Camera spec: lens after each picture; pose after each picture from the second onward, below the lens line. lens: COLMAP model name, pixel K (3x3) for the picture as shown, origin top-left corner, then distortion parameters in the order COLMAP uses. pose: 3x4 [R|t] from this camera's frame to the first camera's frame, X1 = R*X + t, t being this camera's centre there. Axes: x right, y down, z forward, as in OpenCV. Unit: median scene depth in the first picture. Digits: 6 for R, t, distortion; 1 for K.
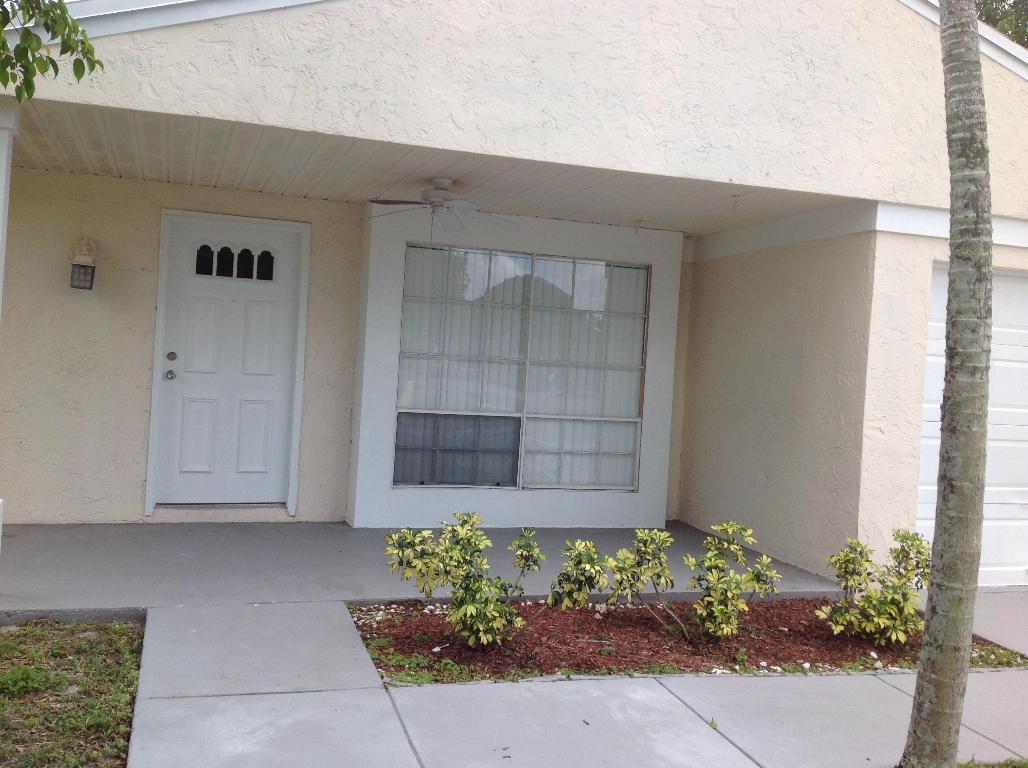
lens RADIAL K [[975.9, 0, 514.0], [0, 975.9, 384.0], [0, 0, 1]] dist [0.089865, -0.009491]
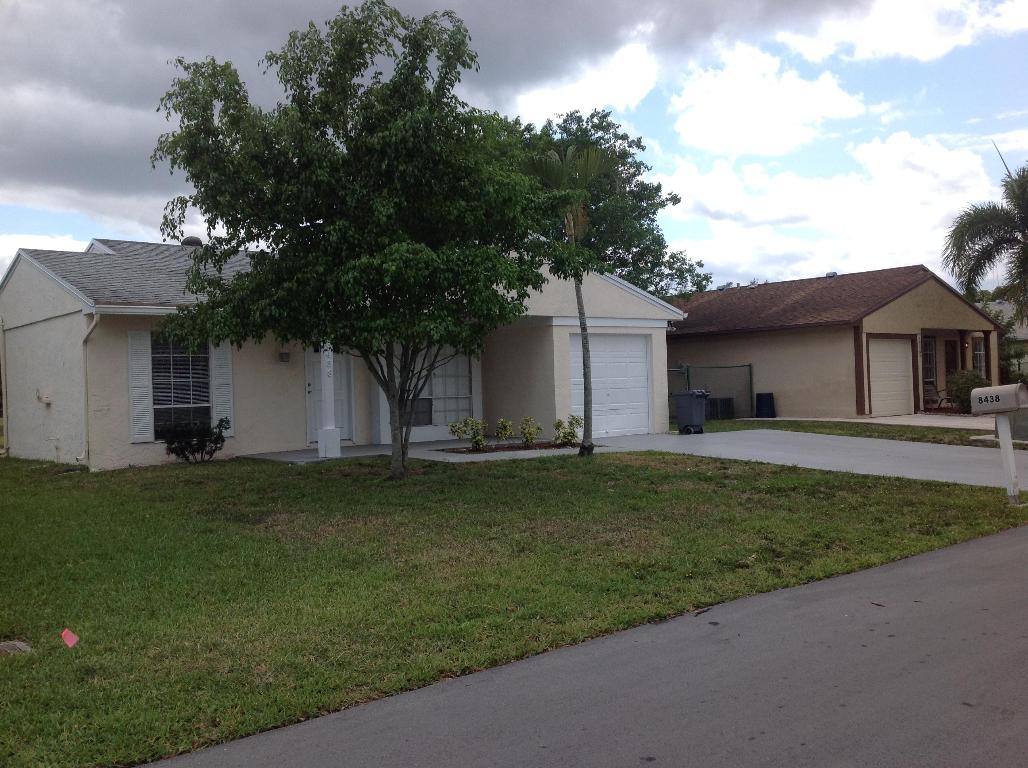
lens RADIAL K [[975.9, 0, 514.0], [0, 975.9, 384.0], [0, 0, 1]] dist [0.089865, -0.009491]
pose [[0.923426, -0.081534, 0.375015, -0.776714], [0.085406, 0.996326, 0.006315, -0.000341], [-0.374152, 0.026197, 0.926997, -1.516358]]
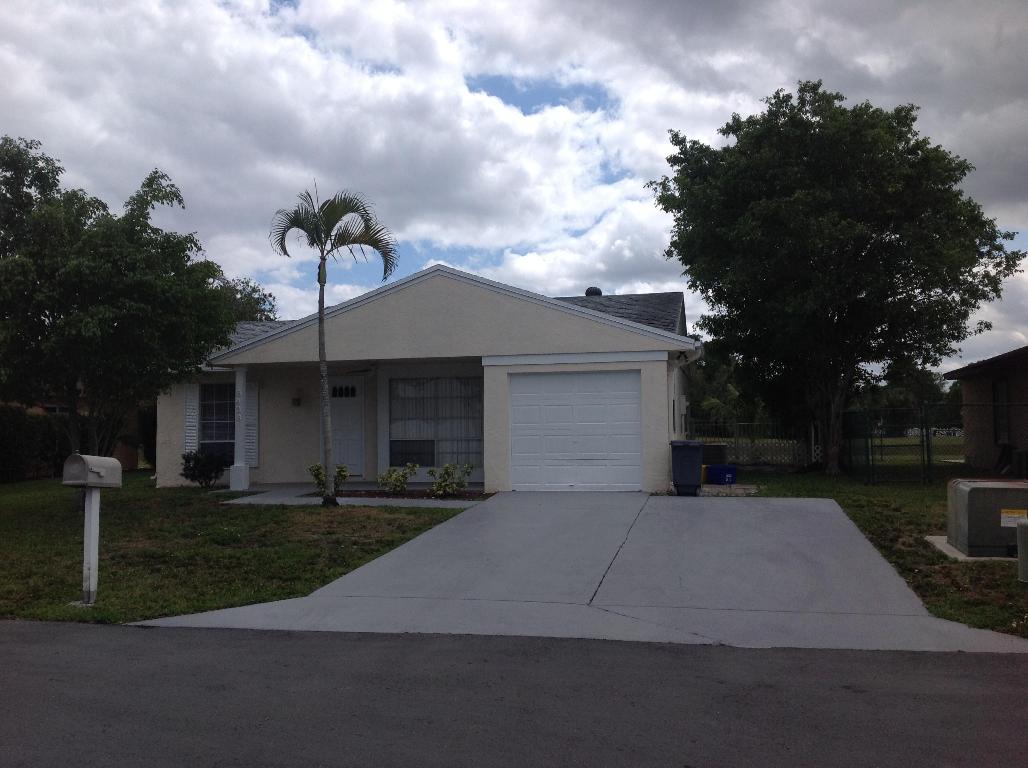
lens RADIAL K [[975.9, 0, 514.0], [0, 975.9, 384.0], [0, 0, 1]] dist [0.089865, -0.009491]
pose [[0.858337, -0.090053, -0.505121, 1.570045], [0.054763, 0.994933, -0.084319, 0.120682], [0.510155, 0.044712, 0.858920, -1.181114]]
